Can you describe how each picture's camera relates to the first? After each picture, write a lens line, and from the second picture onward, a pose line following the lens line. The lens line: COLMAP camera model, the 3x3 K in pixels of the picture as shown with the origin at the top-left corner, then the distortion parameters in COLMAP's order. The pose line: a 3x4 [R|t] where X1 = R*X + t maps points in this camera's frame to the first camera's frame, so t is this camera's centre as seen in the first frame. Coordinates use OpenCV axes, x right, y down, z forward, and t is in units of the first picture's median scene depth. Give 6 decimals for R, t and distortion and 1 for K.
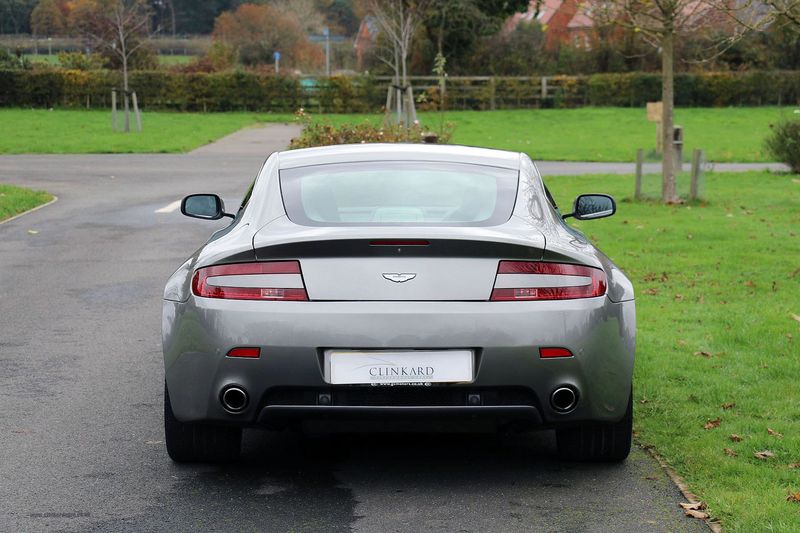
lens RADIAL K [[2371.8, 0, 400.0], [0, 2371.8, 266.5], [0, 0, 1]] dist [0.209325, 1.798010]
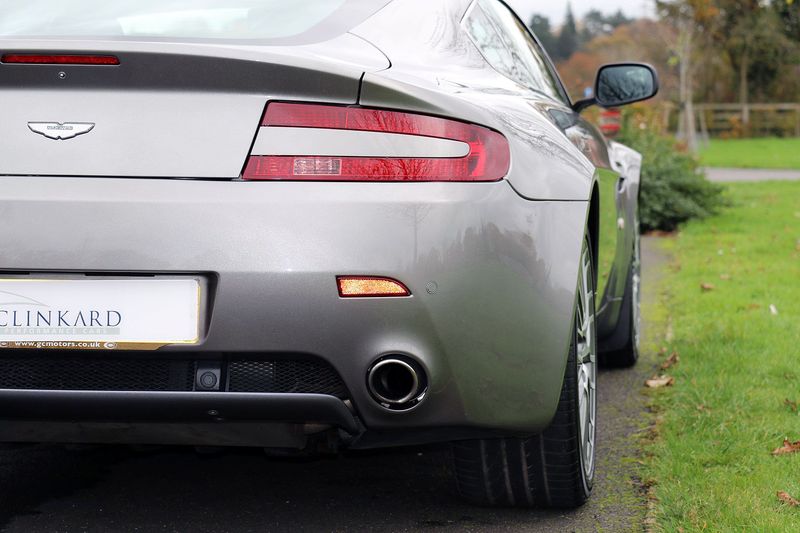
lens RADIAL K [[2371.8, 0, 400.0], [0, 2371.8, 266.5], [0, 0, 1]] dist [0.209325, 1.798010]
pose [[0.992069, 0.014713, -0.124827, 0.132478], [-0.016202, 0.999809, -0.010925, 0.037382], [0.124642, 0.012861, 0.992118, 0.512920]]
